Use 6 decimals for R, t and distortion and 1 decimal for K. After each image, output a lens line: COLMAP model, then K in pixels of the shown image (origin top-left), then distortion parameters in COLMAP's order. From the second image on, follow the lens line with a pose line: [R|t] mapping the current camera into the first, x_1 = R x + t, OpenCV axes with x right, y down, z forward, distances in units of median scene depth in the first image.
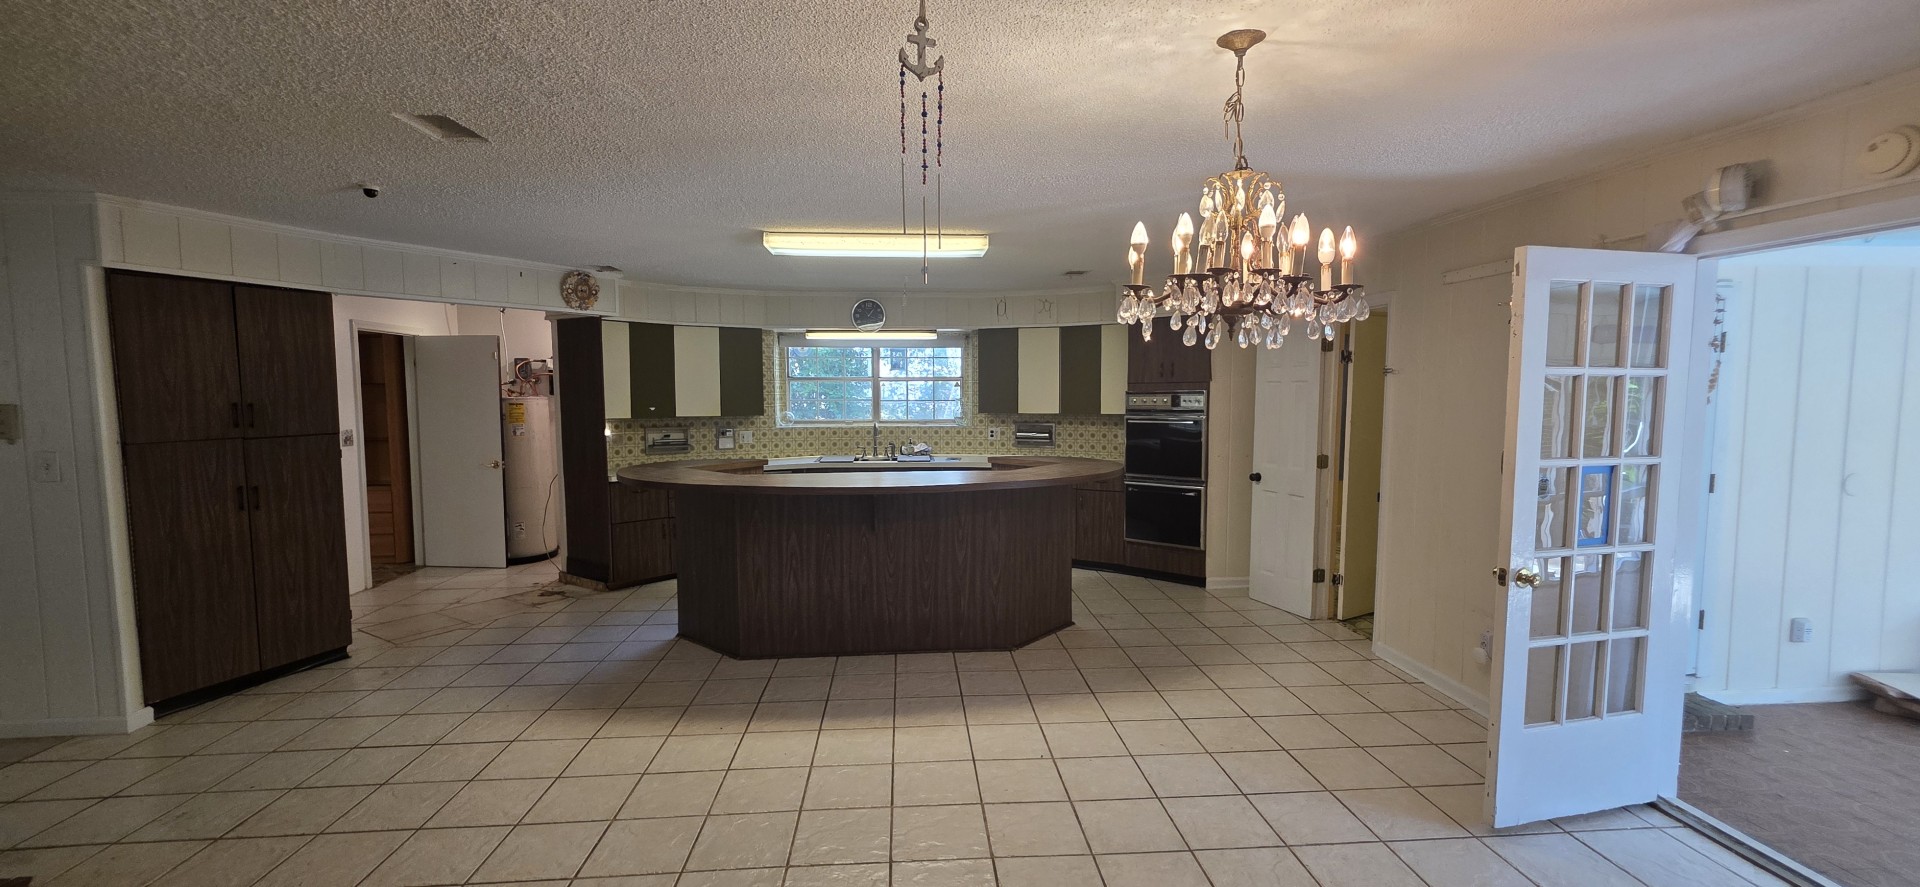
lens RADIAL K [[779.5, 0, 960.0], [0, 779.5, 449.8], [0, 0, 1]] dist [0.002091, 0.000023]
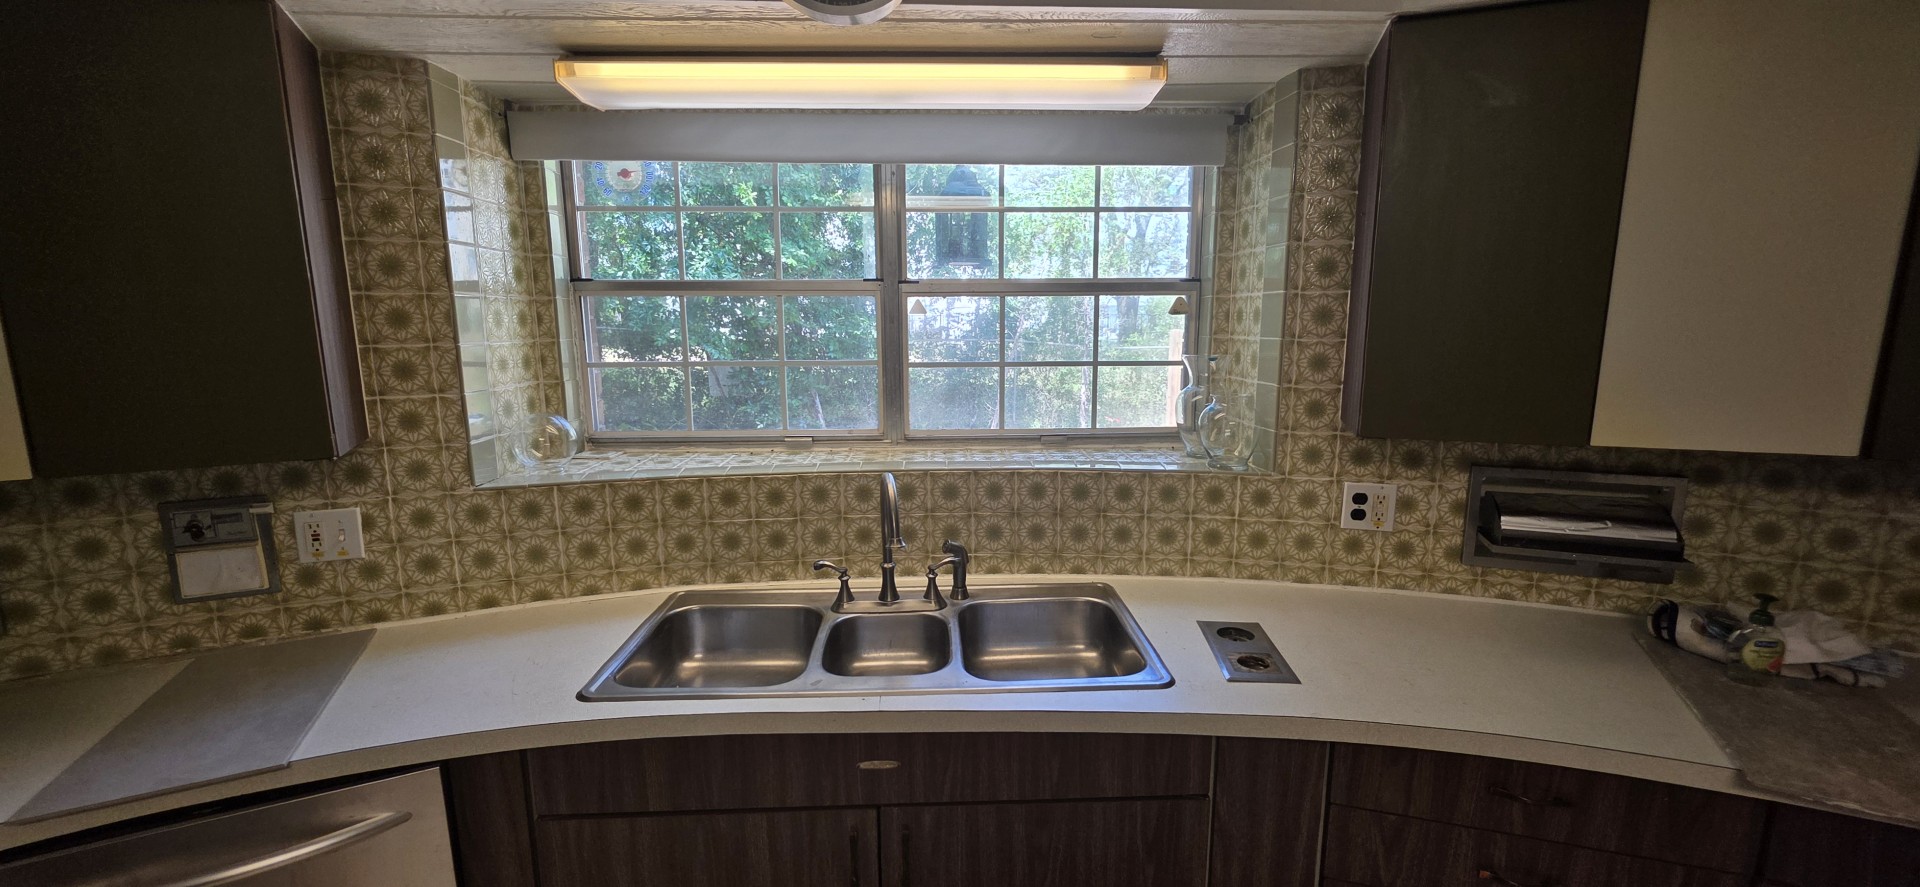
lens RADIAL K [[779.5, 0, 962.6], [0, 779.5, 442.5], [0, 0, 1]] dist [0.002091, 0.000023]
pose [[0.999787, 0.001760, -0.020574, -0.079459], [0.000052, 0.996144, 0.087728, -0.062297], [0.020649, -0.087711, 0.995932, 0.751371]]
